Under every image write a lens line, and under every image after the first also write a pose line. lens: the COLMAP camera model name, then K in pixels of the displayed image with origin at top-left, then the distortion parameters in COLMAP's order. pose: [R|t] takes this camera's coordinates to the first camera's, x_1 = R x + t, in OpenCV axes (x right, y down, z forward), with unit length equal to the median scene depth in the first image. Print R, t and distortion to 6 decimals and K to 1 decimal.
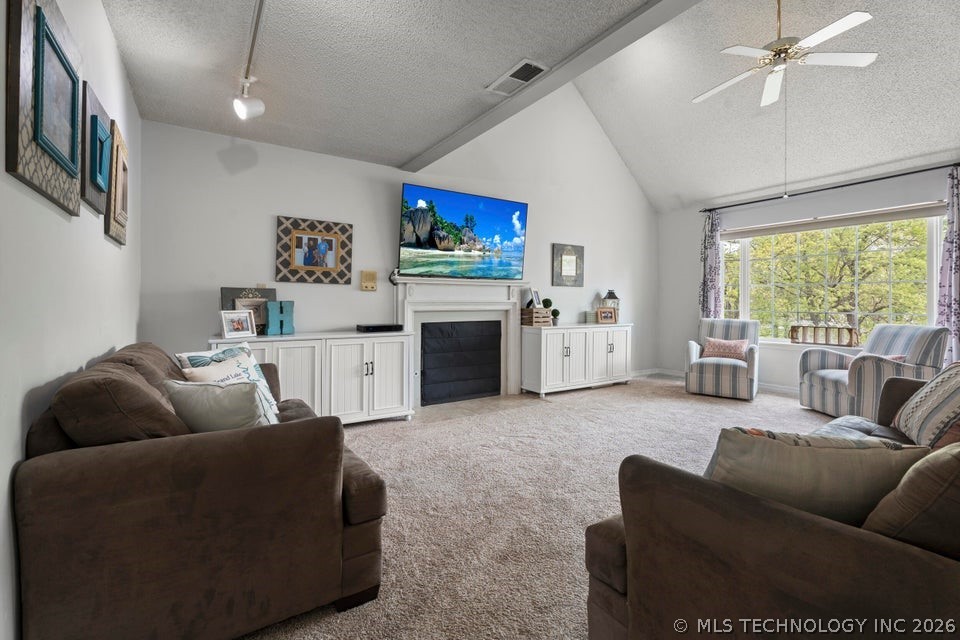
lens RADIAL K [[425.2, 0, 482.1], [0, 425.2, 299.3], [0, 0, 1]] dist [0.004912, -0.002791]
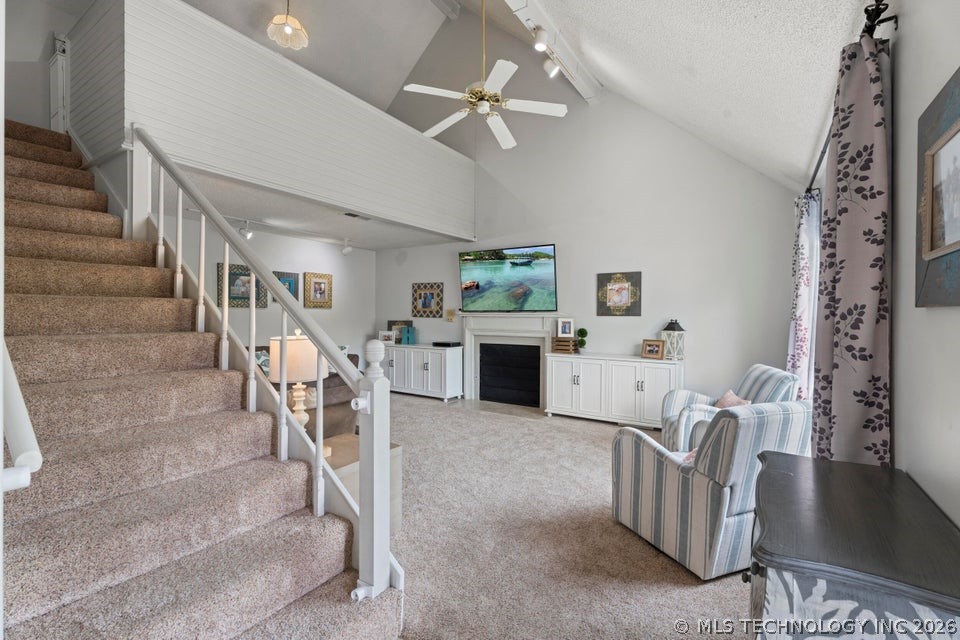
lens RADIAL K [[425.2, 0, 487.8], [0, 425.2, 319.4], [0, 0, 1]] dist [0.004912, -0.002791]
pose [[0.407055, 0.006566, -0.913380, 1.355430], [-0.000748, 0.999976, 0.006855, -0.040821], [0.913404, -0.002107, 0.407050, 0.481595]]
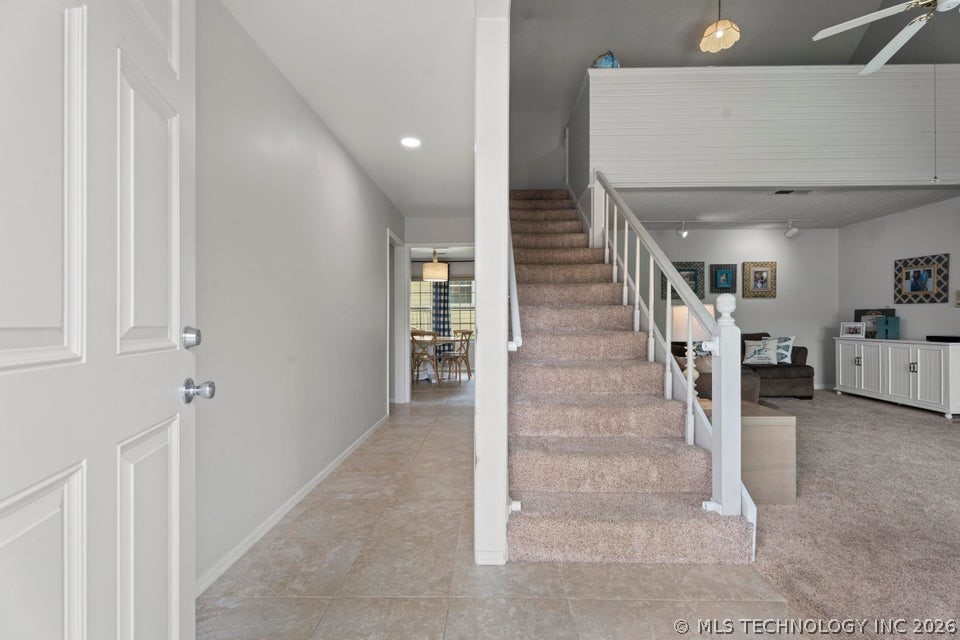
lens RADIAL K [[425.2, 0, 482.9], [0, 425.2, 320.4], [0, 0, 1]] dist [0.004912, -0.002791]
pose [[-0.566490, -0.002633, -0.824065, 1.487104], [0.004408, 0.999971, -0.006225, 0.018254], [0.824057, -0.007159, -0.566461, 0.605171]]
